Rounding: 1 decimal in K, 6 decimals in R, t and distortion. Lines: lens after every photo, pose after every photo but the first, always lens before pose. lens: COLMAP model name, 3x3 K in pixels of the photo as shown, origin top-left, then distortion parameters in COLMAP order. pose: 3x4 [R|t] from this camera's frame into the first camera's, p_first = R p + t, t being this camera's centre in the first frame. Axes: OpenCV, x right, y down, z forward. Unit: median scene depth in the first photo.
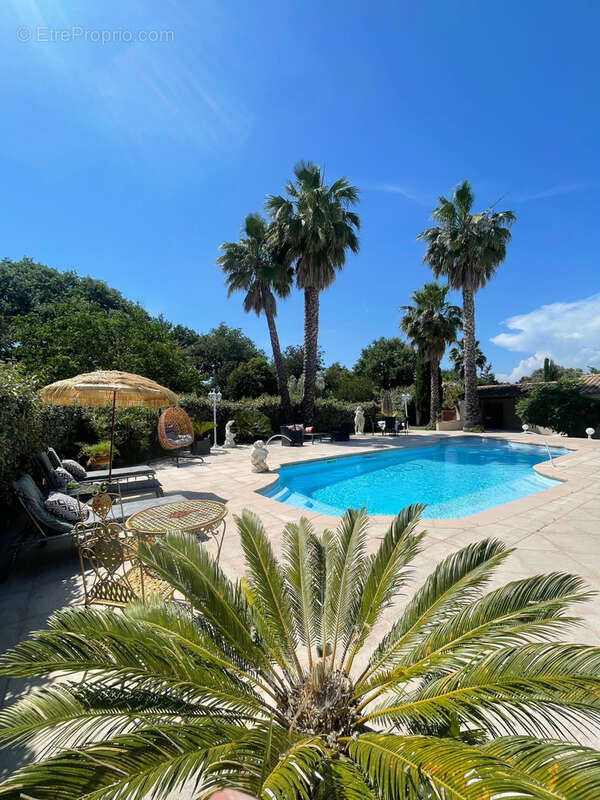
lens RADIAL K [[324.7, 0, 301.7], [0, 324.7, 396.8], [0, 0, 1]] dist [-0.002379, -0.000216]
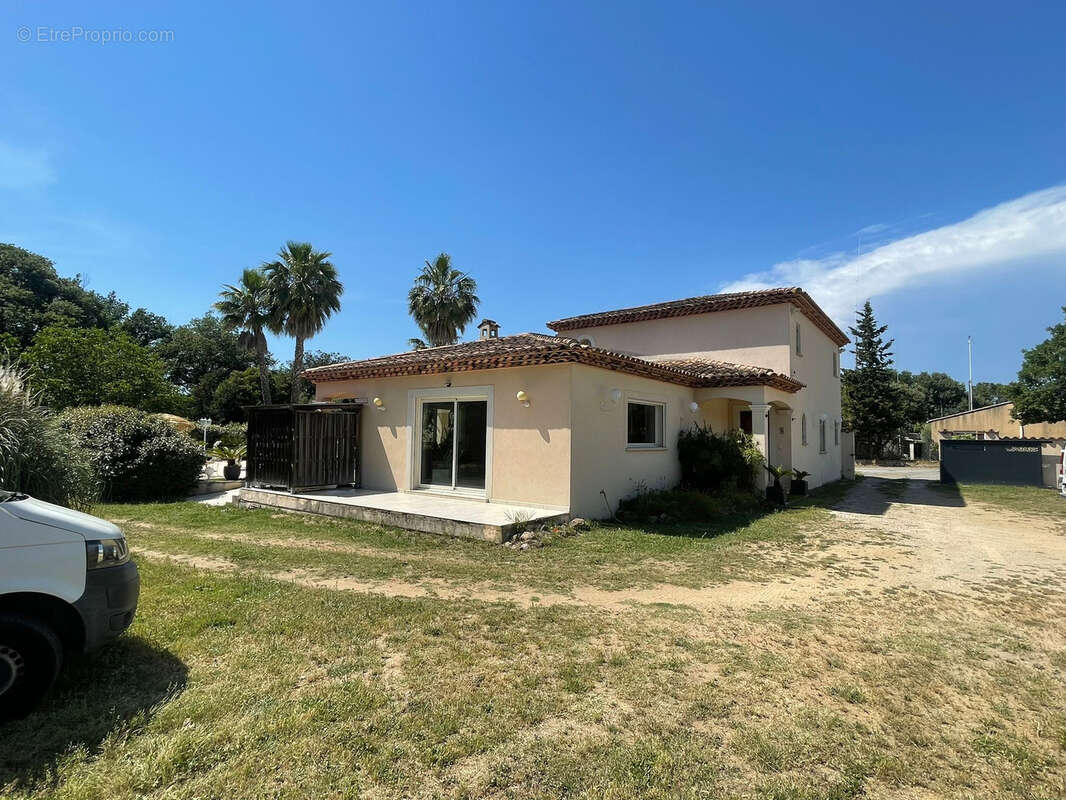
lens RADIAL K [[546.7, 0, 533.0], [0, 546.7, 400.0], [0, 0, 1]] dist [-0.000231, -0.000351]
pose [[0.951201, 0.053635, 0.303874, 0.258030], [-0.042834, 0.998195, -0.042107, -0.043632], [-0.305583, 0.027036, 0.951781, -1.240803]]
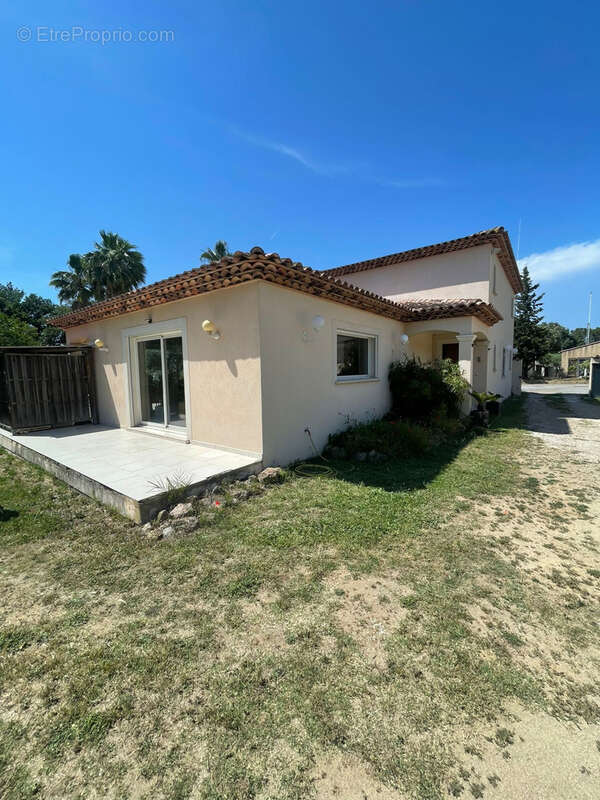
lens RADIAL K [[324.7, 0, 301.7], [0, 324.7, 396.8], [0, 0, 1]] dist [-0.002379, -0.000216]
pose [[0.953408, -0.021635, 0.300907, 0.437696], [-0.010850, 0.994321, 0.105868, -0.039318], [-0.301489, -0.104201, 0.947759, -0.962425]]
